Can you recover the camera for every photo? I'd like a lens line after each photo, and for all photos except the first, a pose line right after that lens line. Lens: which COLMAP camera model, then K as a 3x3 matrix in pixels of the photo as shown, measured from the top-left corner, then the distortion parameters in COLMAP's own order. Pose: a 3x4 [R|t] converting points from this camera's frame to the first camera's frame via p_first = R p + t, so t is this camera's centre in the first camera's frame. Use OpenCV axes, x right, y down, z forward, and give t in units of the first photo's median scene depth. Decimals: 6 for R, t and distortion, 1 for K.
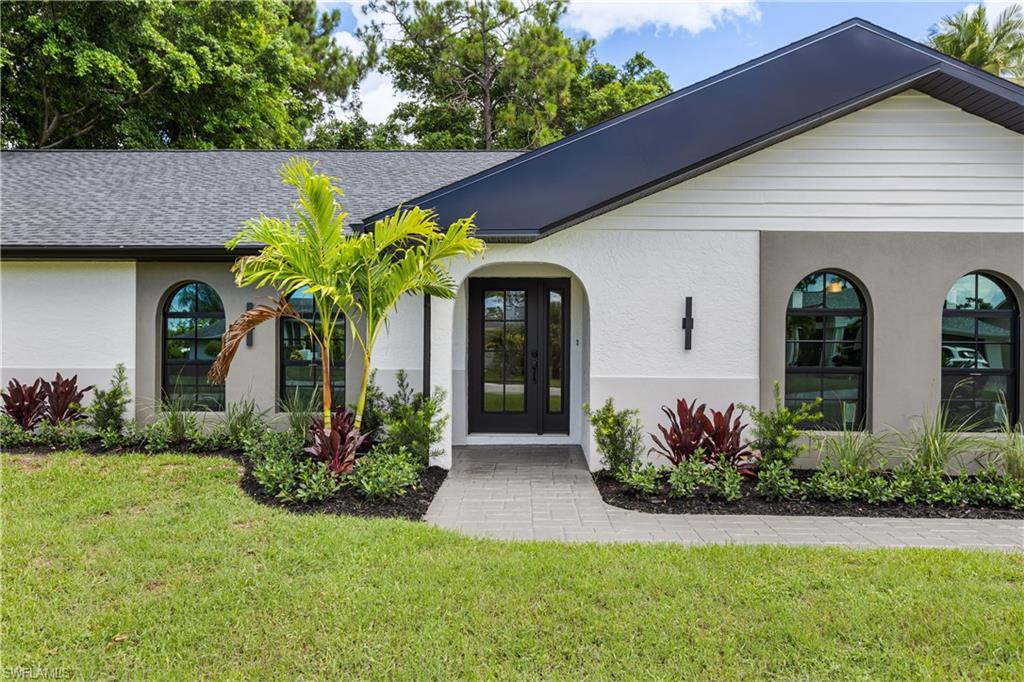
lens RADIAL K [[799.0, 0, 512.0], [0, 799.0, 341.0], [0, 0, 1]] dist [0.004083, 0.001839]
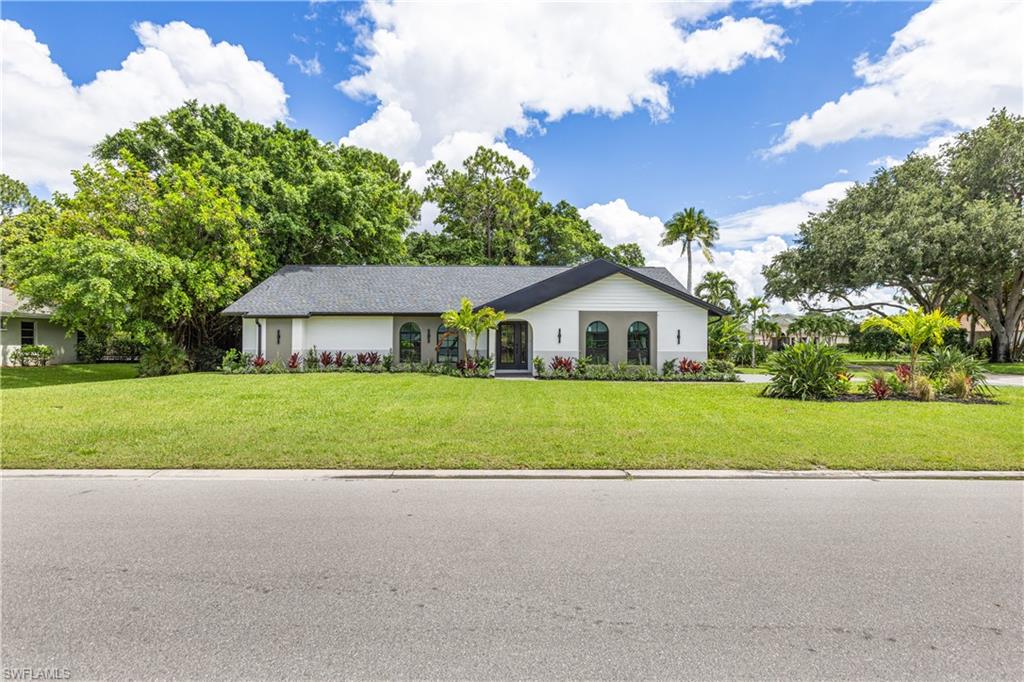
lens RADIAL K [[571.4, 0, 512.0], [0, 571.4, 341.0], [0, 0, 1]] dist [-0.001002, -0.000084]
pose [[0.999296, -0.002820, 0.037410, -0.084197], [0.002841, 0.999996, -0.000504, 0.002073], [-0.037408, 0.000609, 0.999300, -1.397164]]
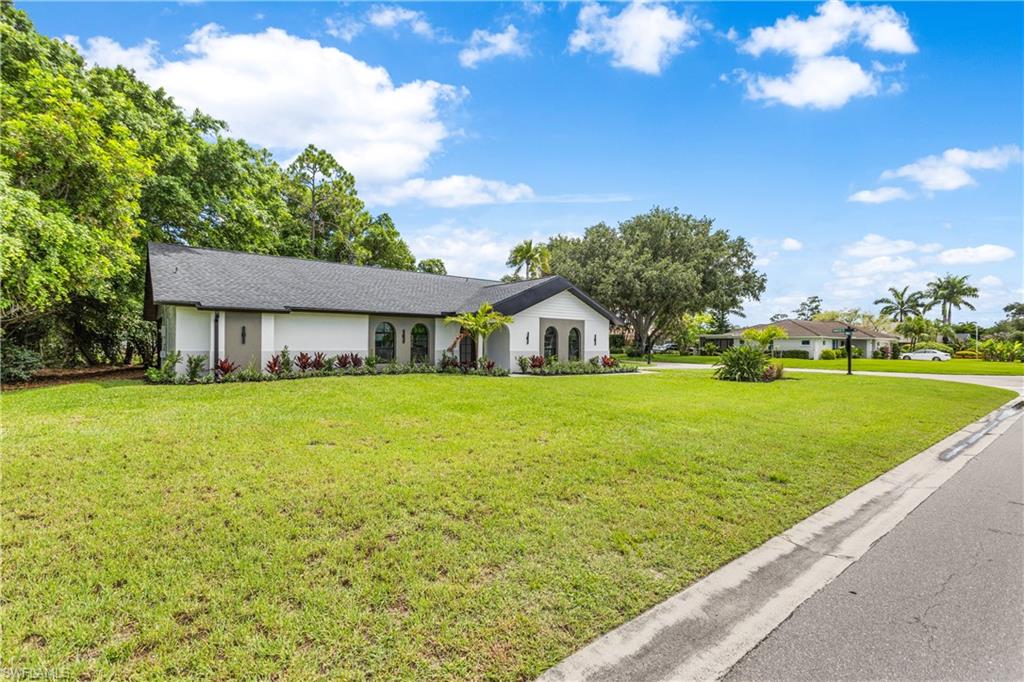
lens RADIAL K [[477.7, 0, 512.0], [0, 477.7, 341.0], [0, 0, 1]] dist [-0.000368, 0.000022]
pose [[0.746789, 0.003993, 0.665049, -1.364637], [-0.006327, 0.999979, 0.001101, -0.006874], [-0.665031, -0.005030, 0.746799, -0.778609]]
